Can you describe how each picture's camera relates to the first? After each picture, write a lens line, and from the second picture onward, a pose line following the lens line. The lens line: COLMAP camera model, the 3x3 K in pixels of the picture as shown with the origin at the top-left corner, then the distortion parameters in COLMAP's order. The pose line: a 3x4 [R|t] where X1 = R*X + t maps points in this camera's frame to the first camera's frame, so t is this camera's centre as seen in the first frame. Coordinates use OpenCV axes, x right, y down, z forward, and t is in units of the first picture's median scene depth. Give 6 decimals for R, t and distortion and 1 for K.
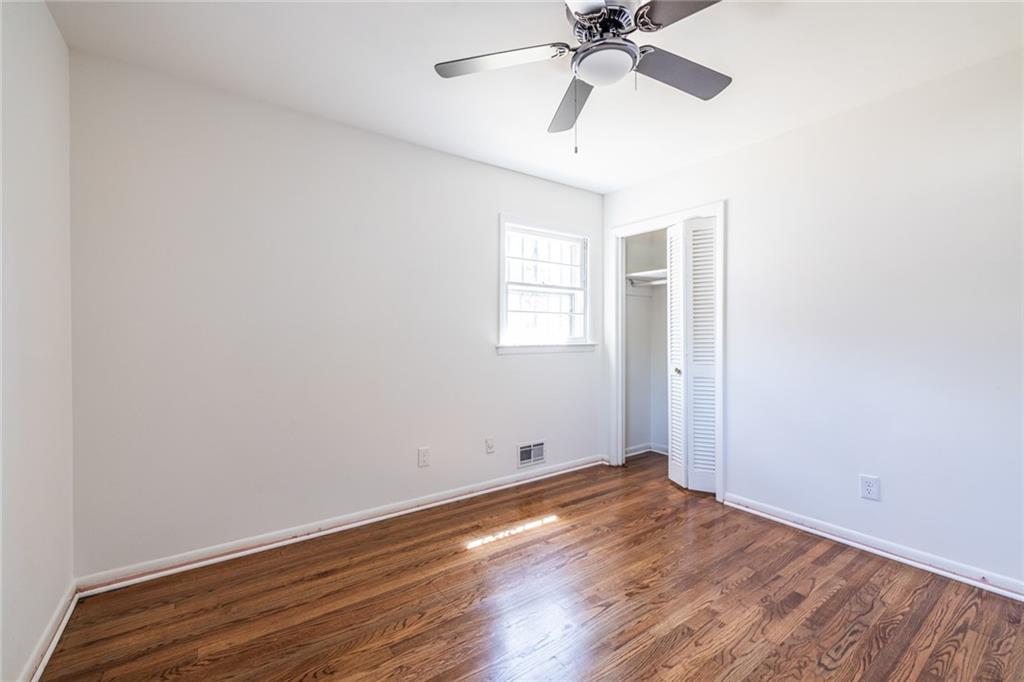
lens RADIAL K [[431.3, 0, 511.4], [0, 431.3, 336.6], [0, 0, 1]] dist [0.001101, 0.000209]
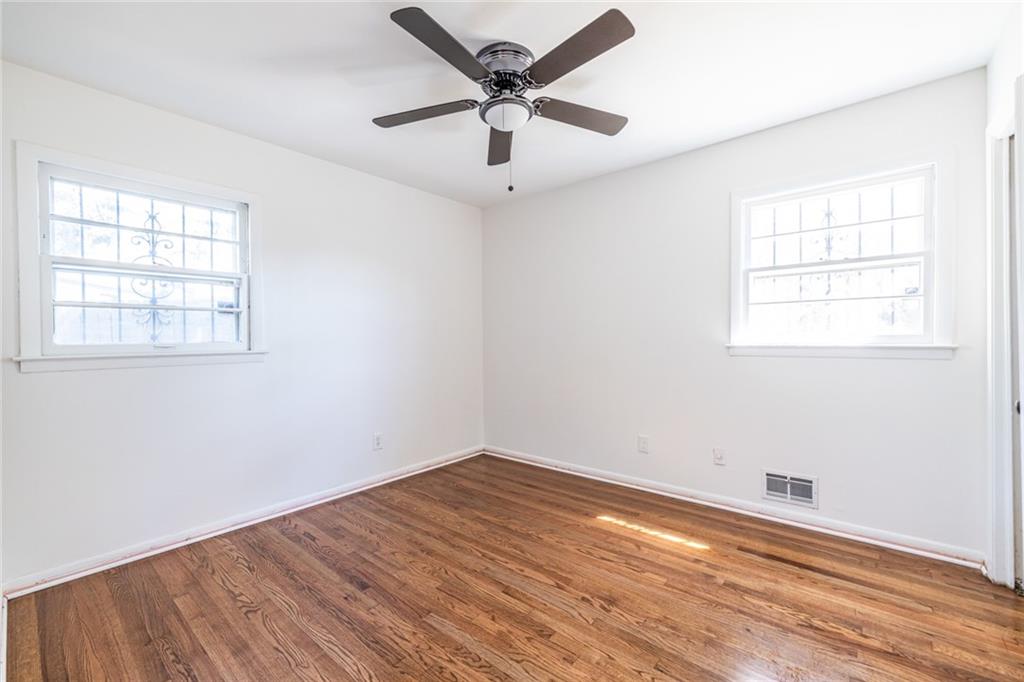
lens RADIAL K [[431.3, 0, 511.4], [0, 431.3, 336.6], [0, 0, 1]] dist [0.001101, 0.000209]
pose [[0.233984, -0.002445, -0.972237, 0.839221], [0.005655, 0.999983, -0.001153, 0.002179], [0.972224, -0.005228, 0.233994, 0.432524]]
